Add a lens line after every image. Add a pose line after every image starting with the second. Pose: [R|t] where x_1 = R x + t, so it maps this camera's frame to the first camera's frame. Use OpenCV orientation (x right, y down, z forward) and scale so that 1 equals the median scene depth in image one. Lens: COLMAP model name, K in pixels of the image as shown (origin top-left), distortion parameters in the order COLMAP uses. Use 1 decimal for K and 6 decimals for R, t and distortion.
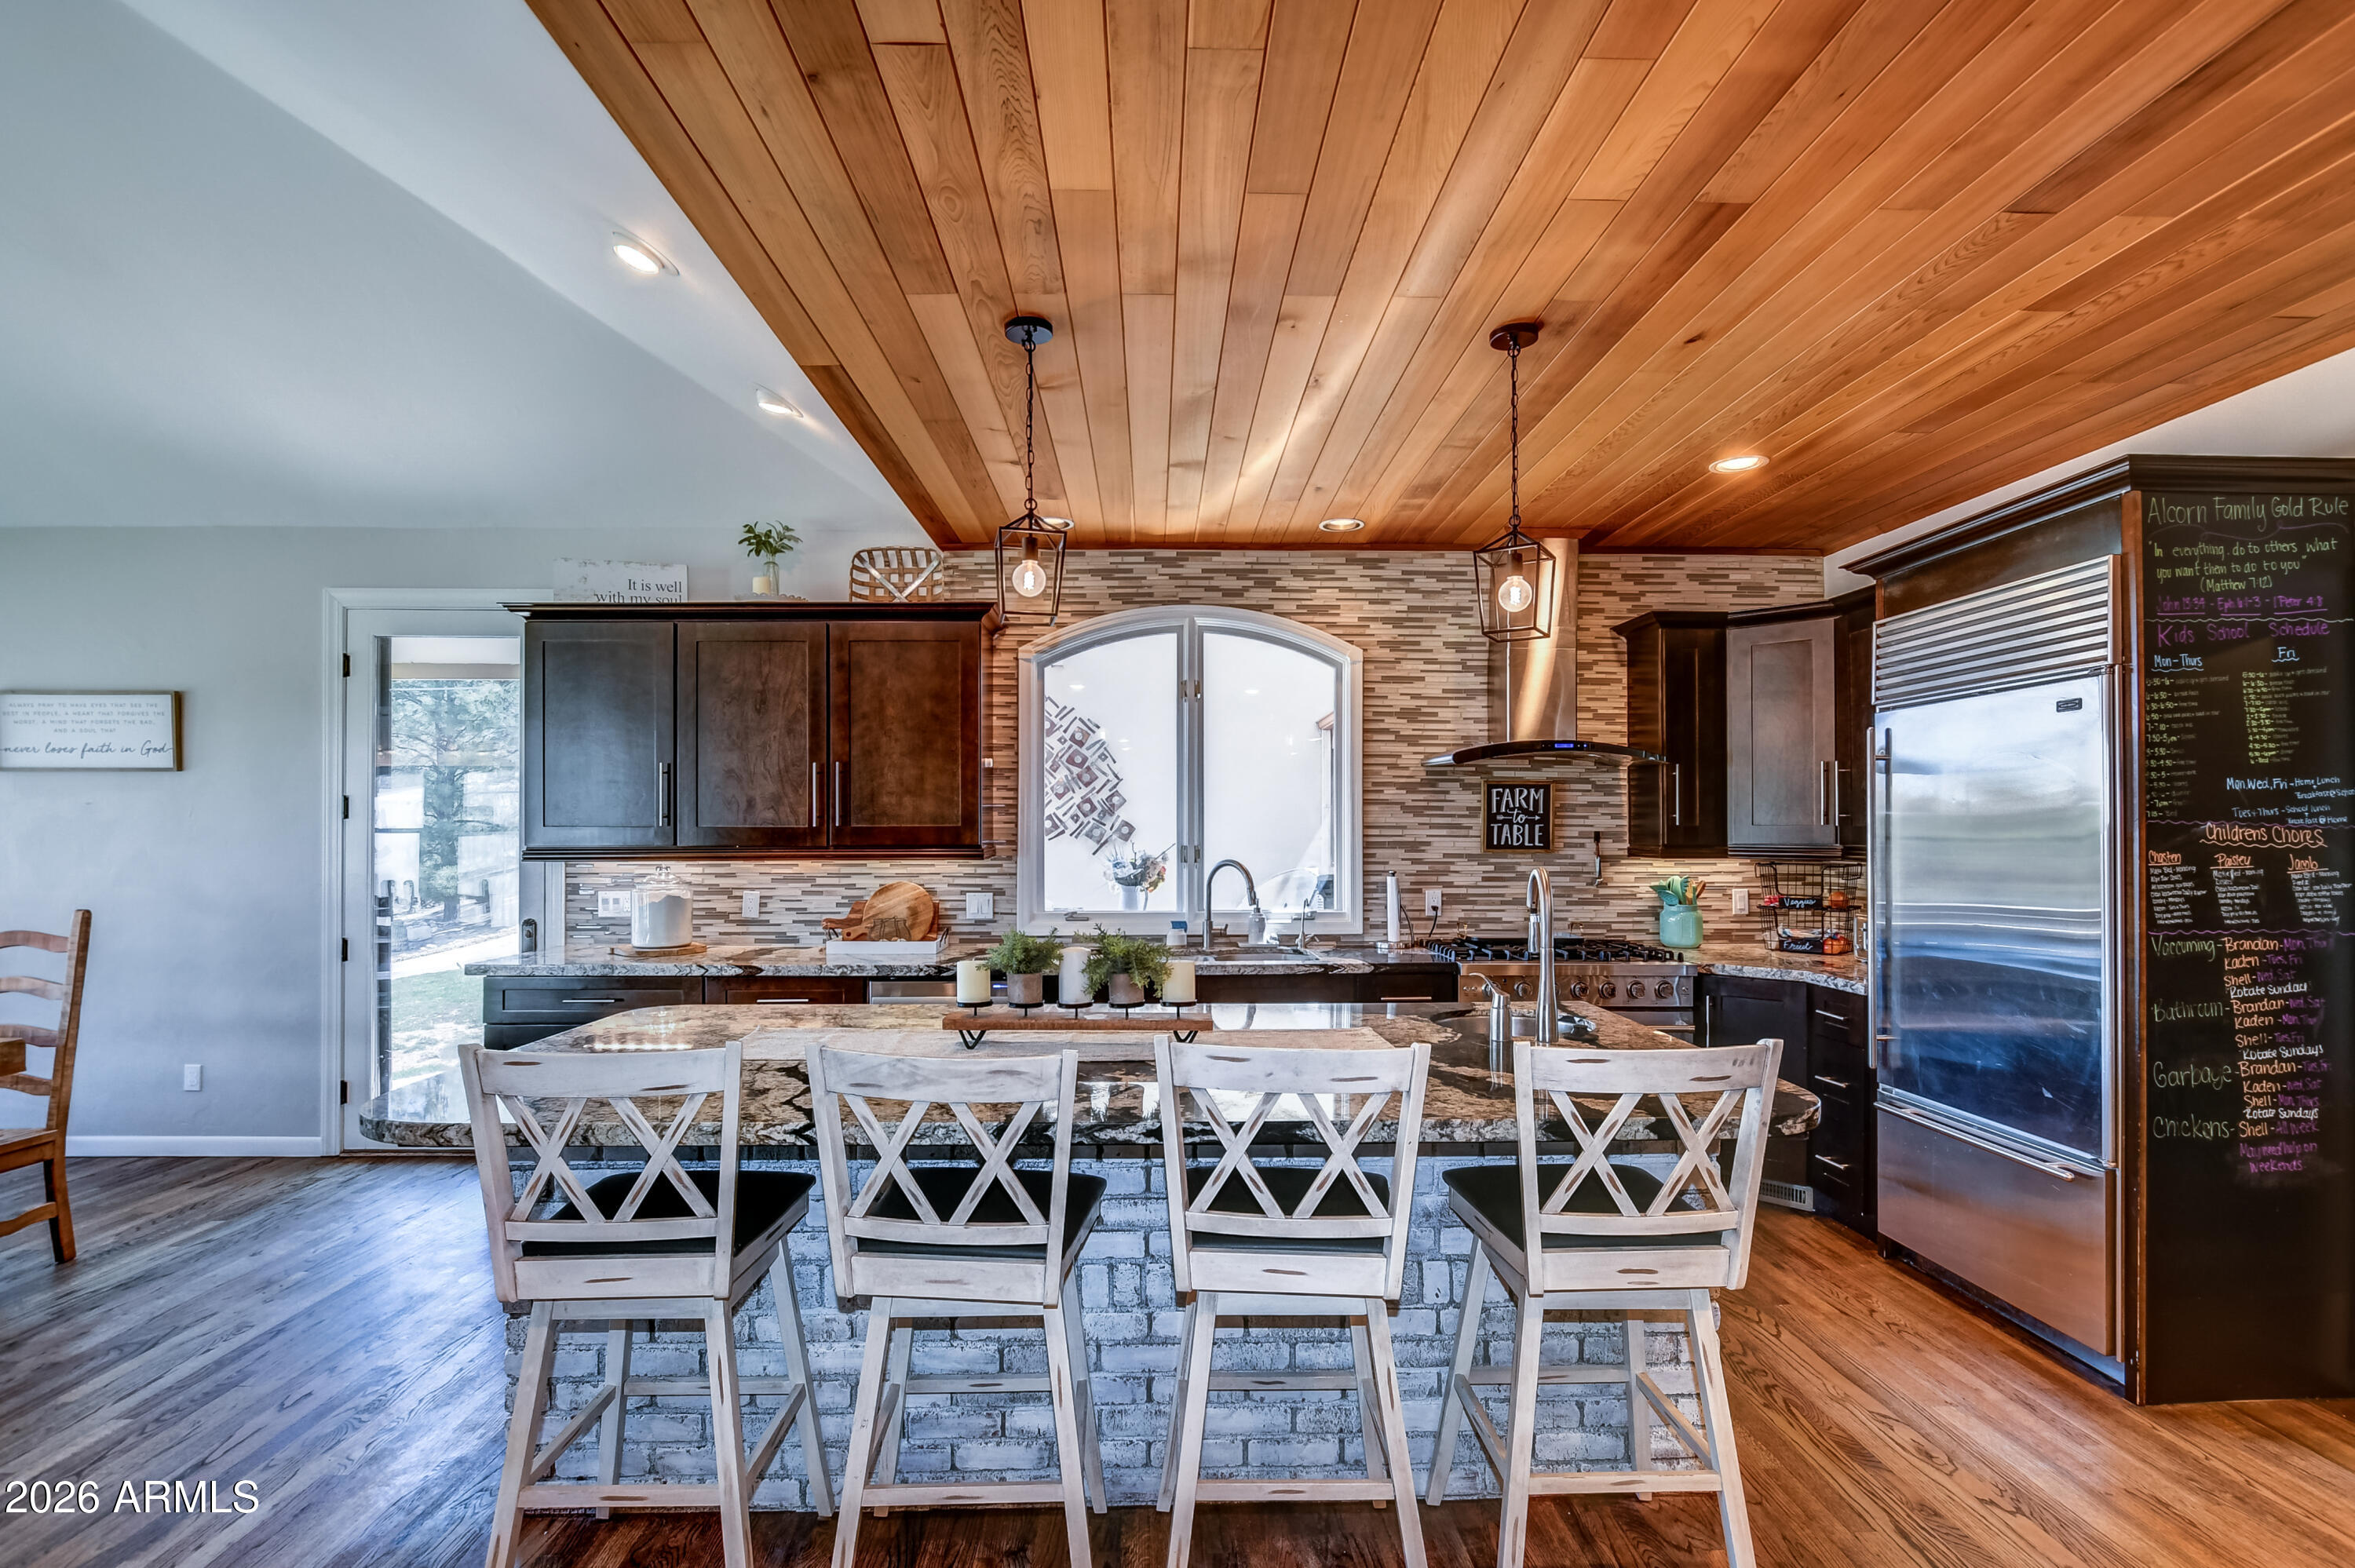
lens RADIAL K [[1081.1, 0, 1169.4], [0, 1081.1, 819.9], [0, 0, 1]] dist [0.001110, 0.000202]
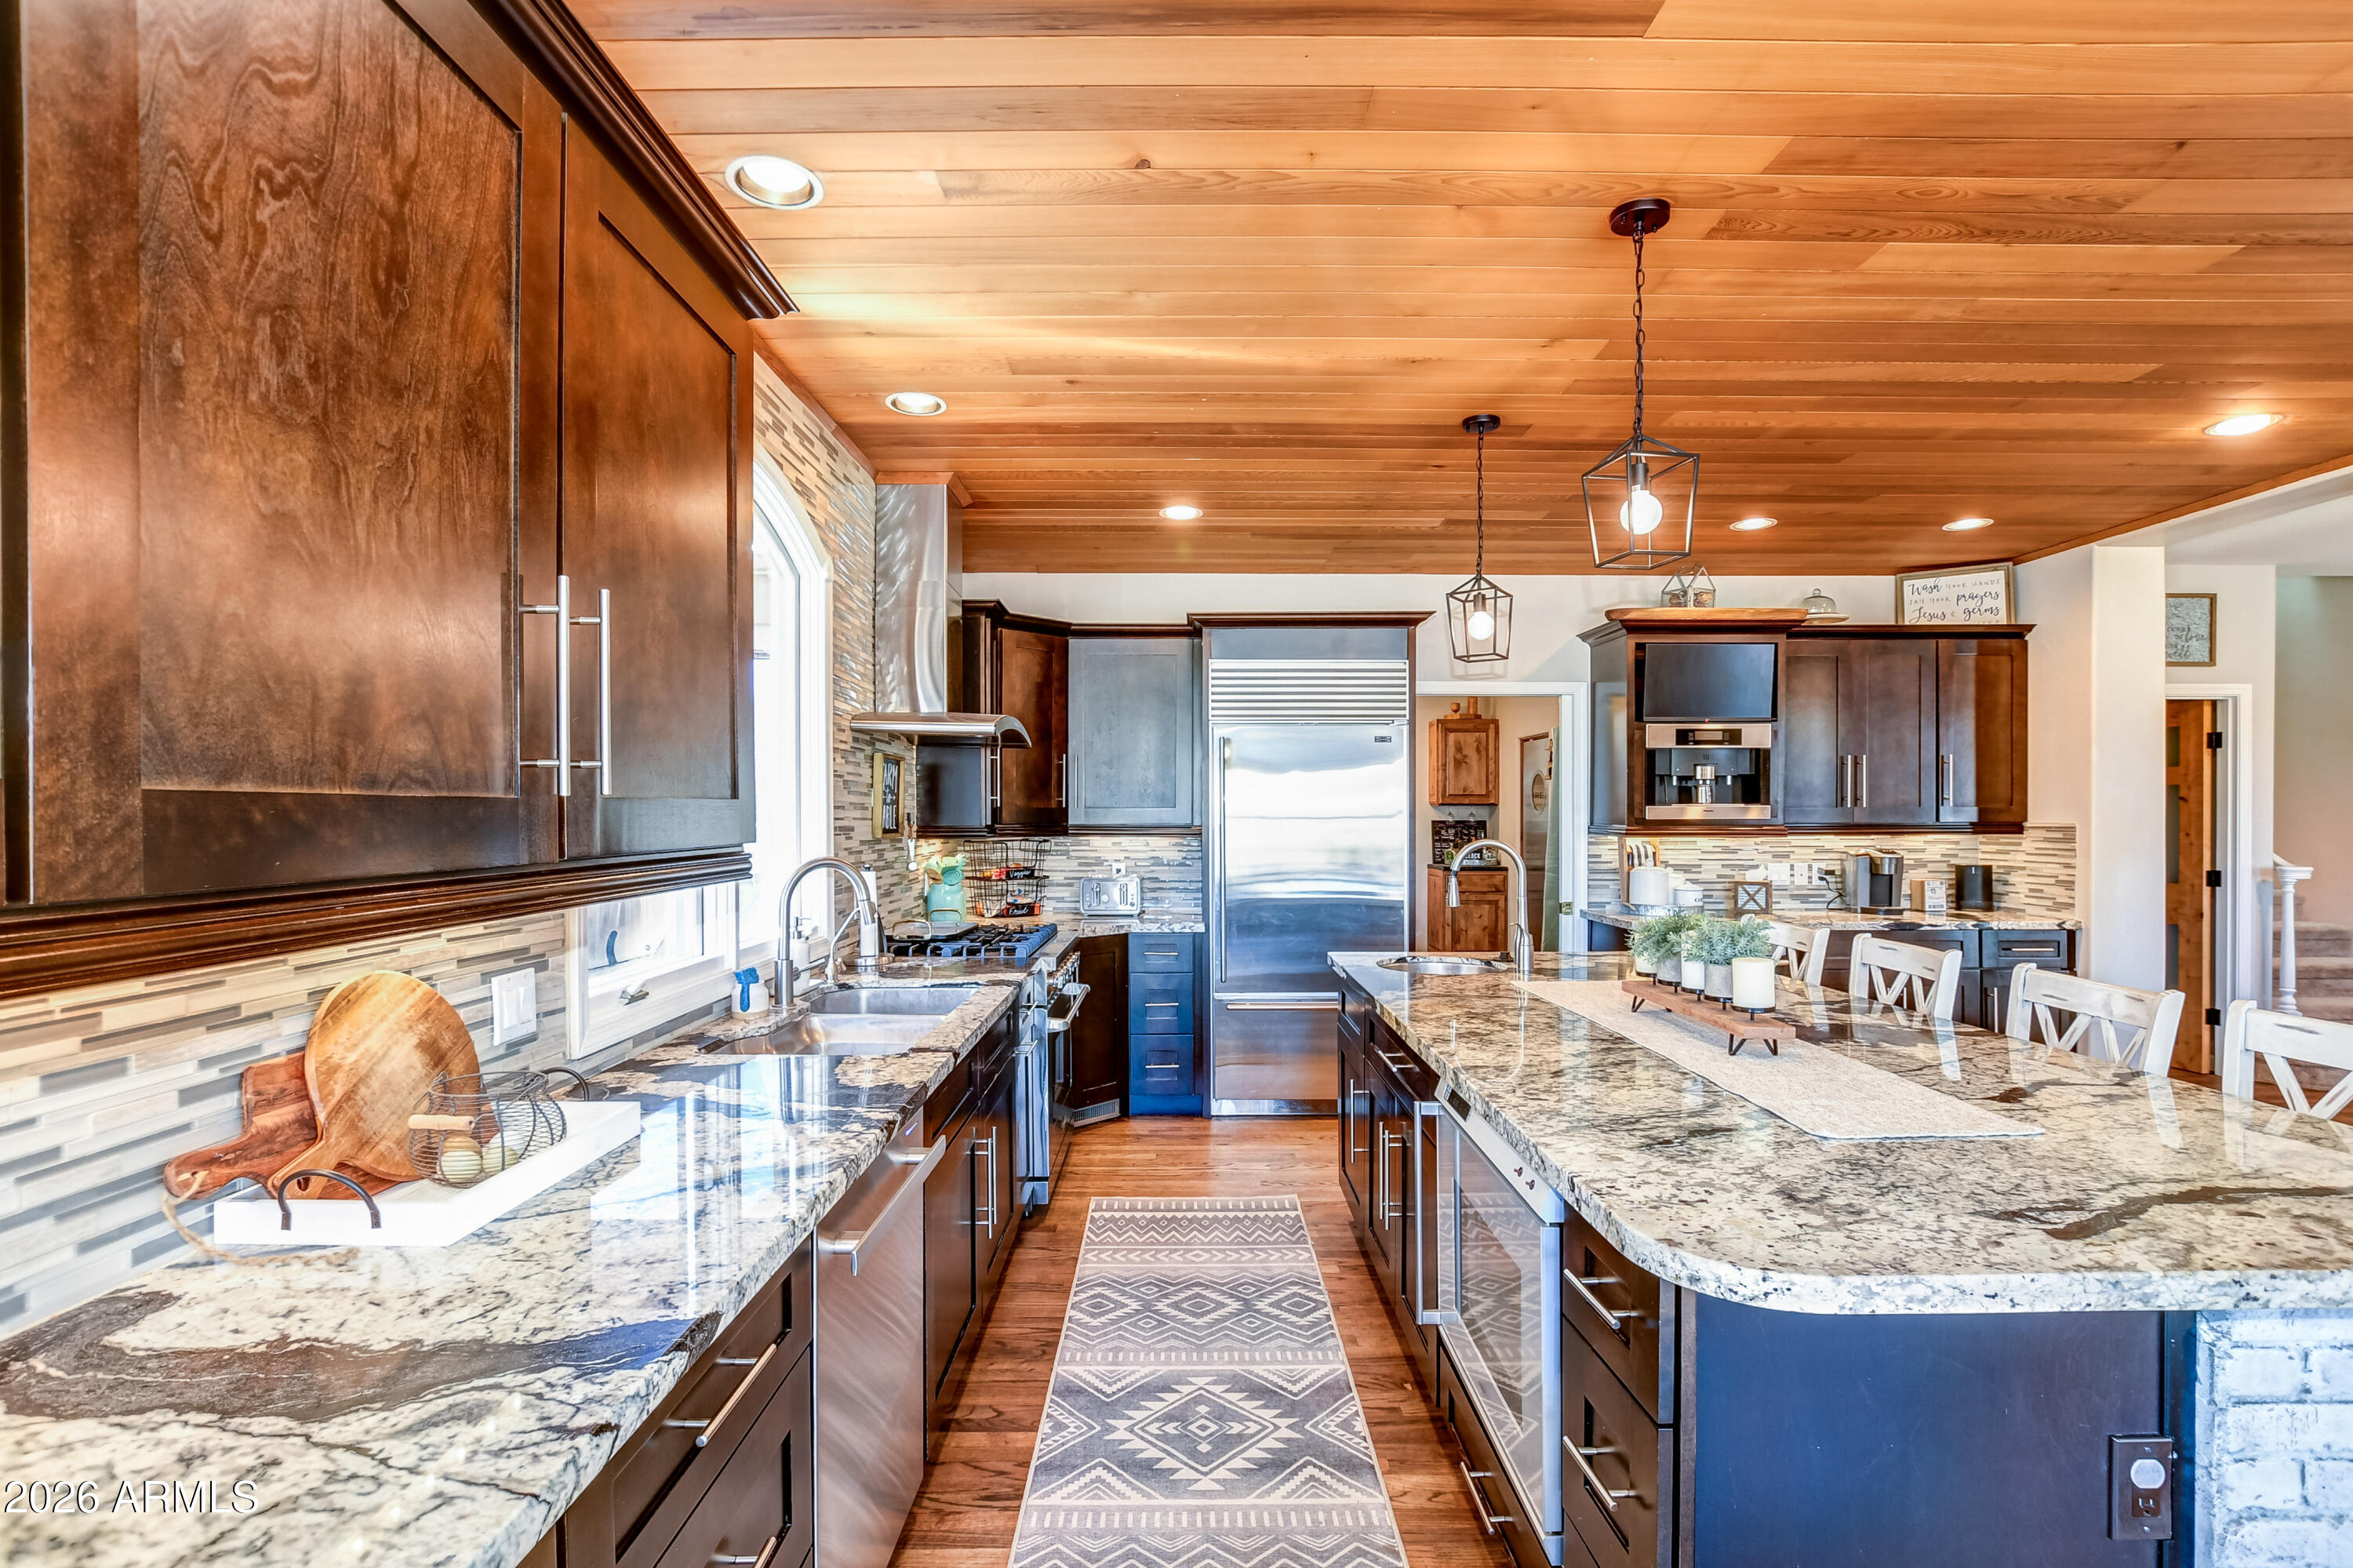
lens RADIAL K [[1080.3, 0, 1168.4], [0, 1080.3, 819.8], [0, 0, 1]] dist [0.001110, 0.000202]
pose [[0.029437, -0.006053, 0.999548, -0.608404], [-0.004438, 0.999971, 0.006186, 0.010262], [-0.999557, -0.004618, 0.029409, 0.822795]]
